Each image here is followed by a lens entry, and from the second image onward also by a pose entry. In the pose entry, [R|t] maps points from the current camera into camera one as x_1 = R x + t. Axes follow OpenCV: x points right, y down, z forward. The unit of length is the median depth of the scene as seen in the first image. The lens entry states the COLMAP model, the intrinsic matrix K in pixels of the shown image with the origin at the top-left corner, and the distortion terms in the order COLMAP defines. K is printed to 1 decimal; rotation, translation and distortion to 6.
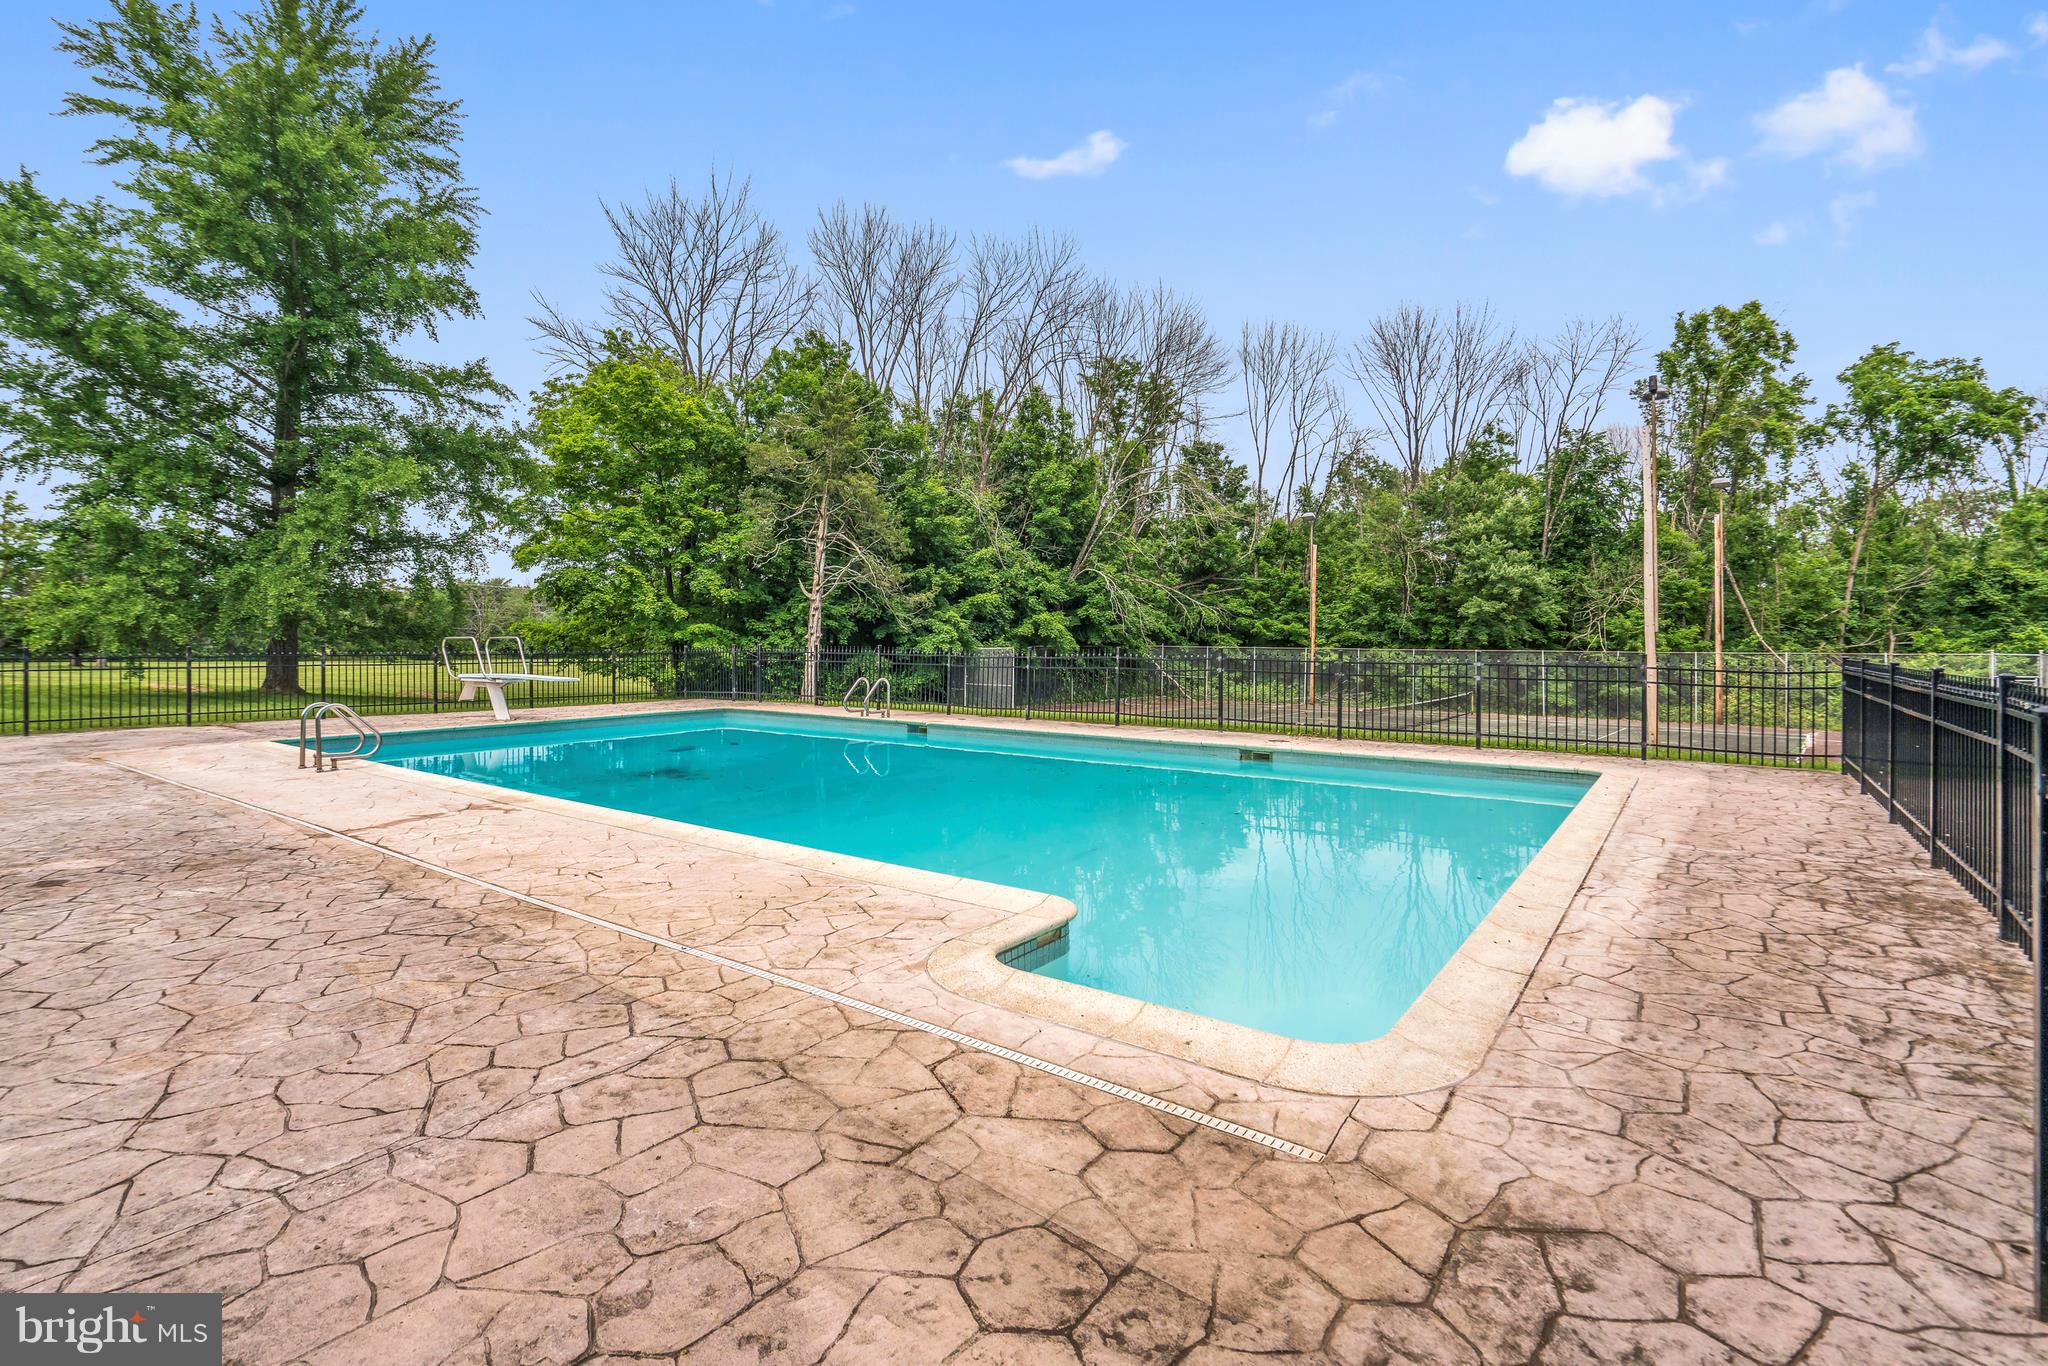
lens RADIAL K [[955.7, 0, 1004.3], [0, 955.7, 634.1], [0, 0, 1]] dist [-0.008251, -0.000493]
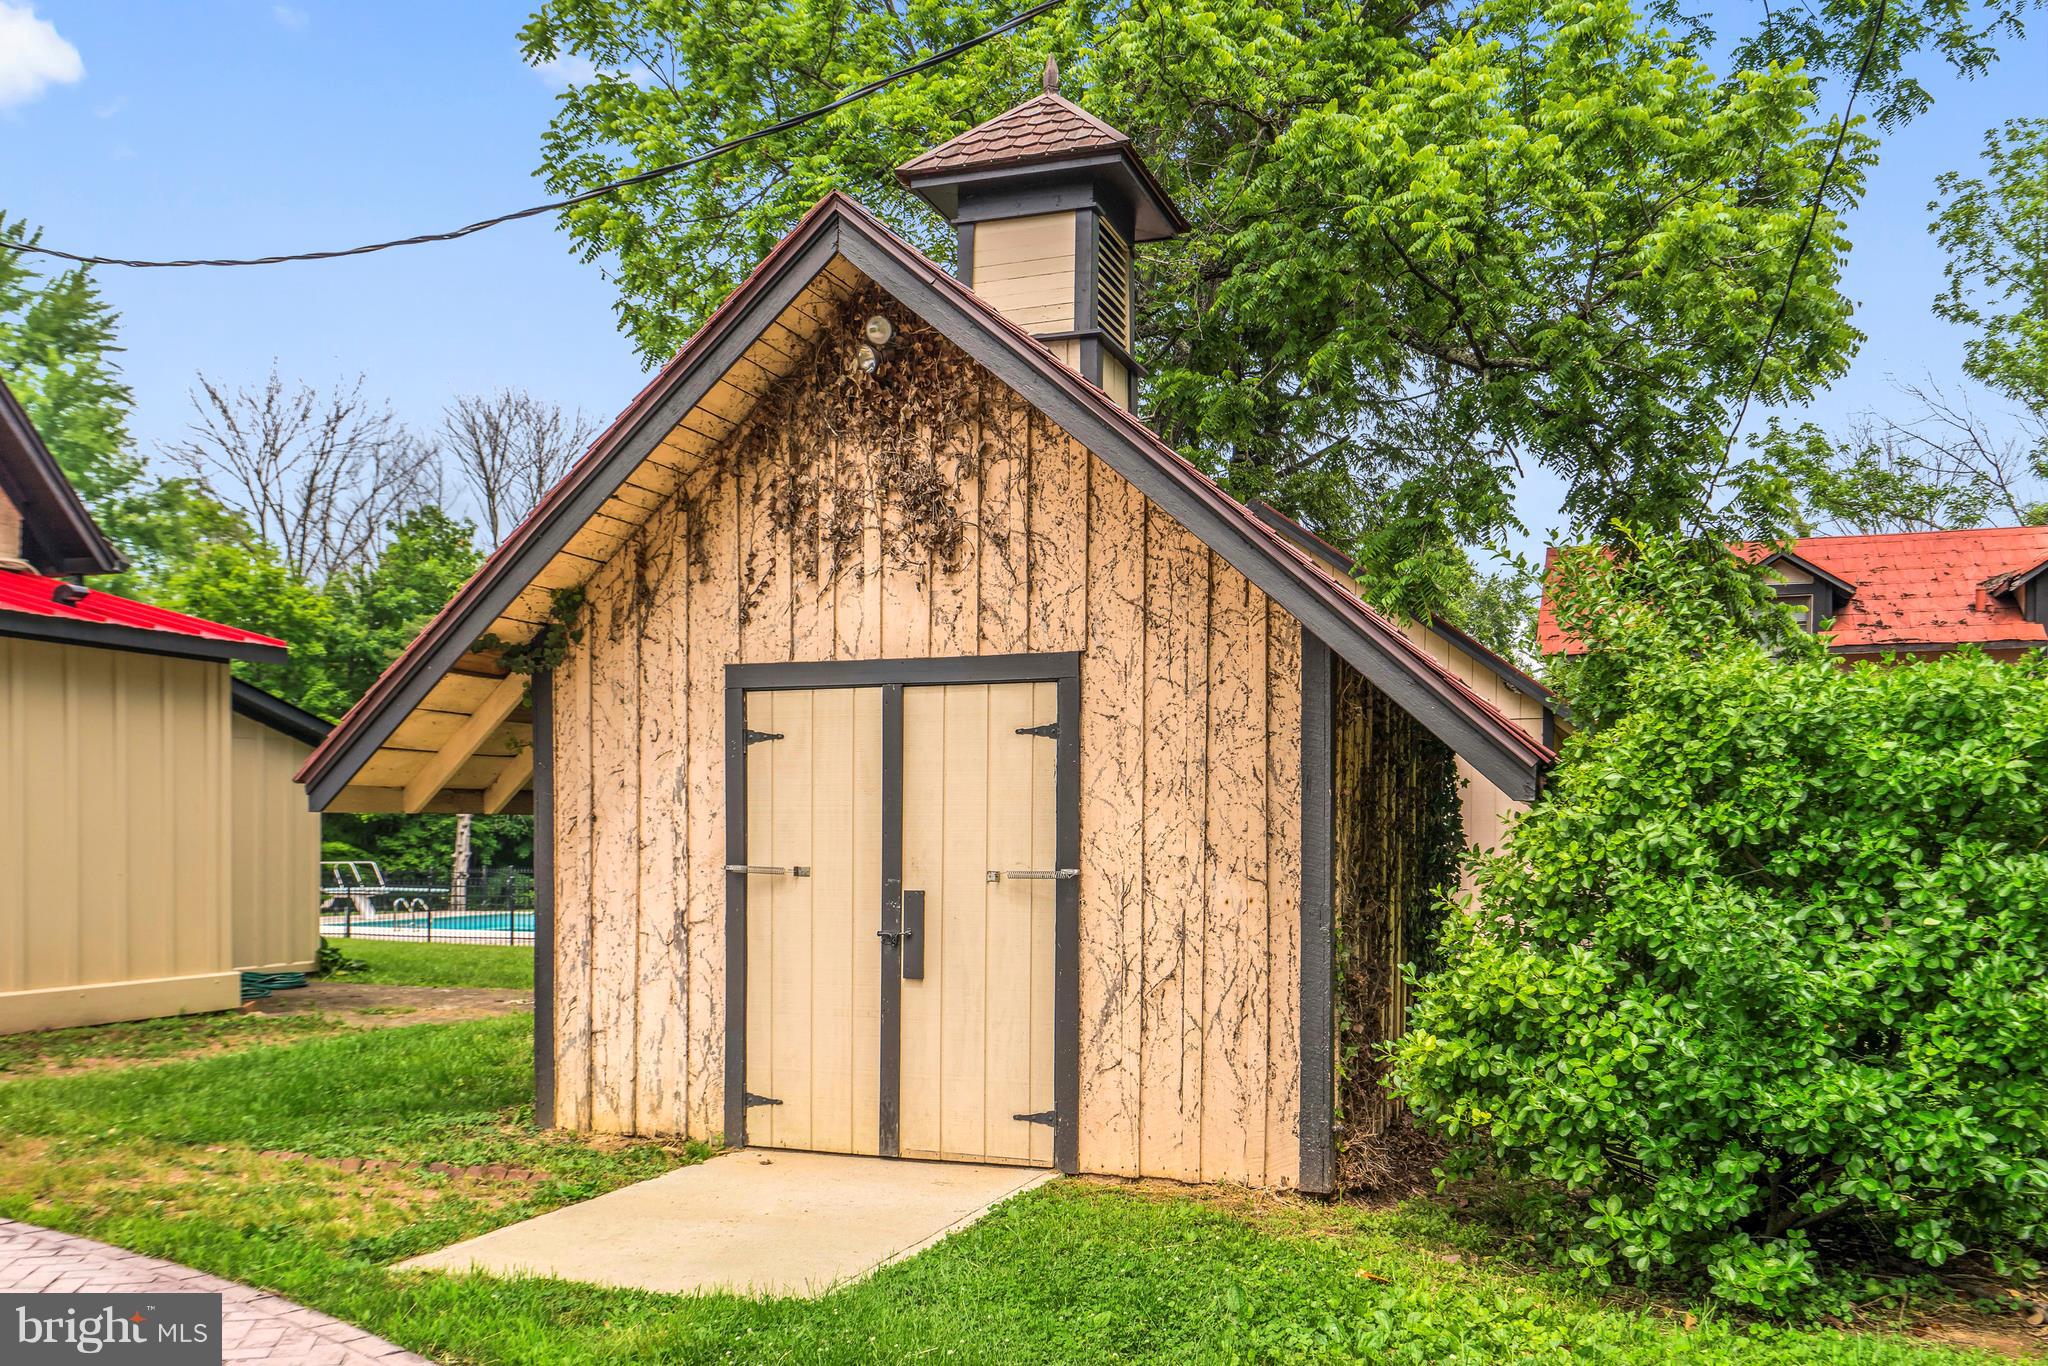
lens RADIAL K [[1674.4, 0, 1046.6], [0, 1674.4, 856.1], [0, 0, 1]] dist [-0.005839, -0.011573]
pose [[0.957514, -0.001322, 0.288384, -0.096138], [-0.001605, 0.999950, 0.009914, -0.011535], [-0.288383, -0.009955, 0.957463, -0.599411]]
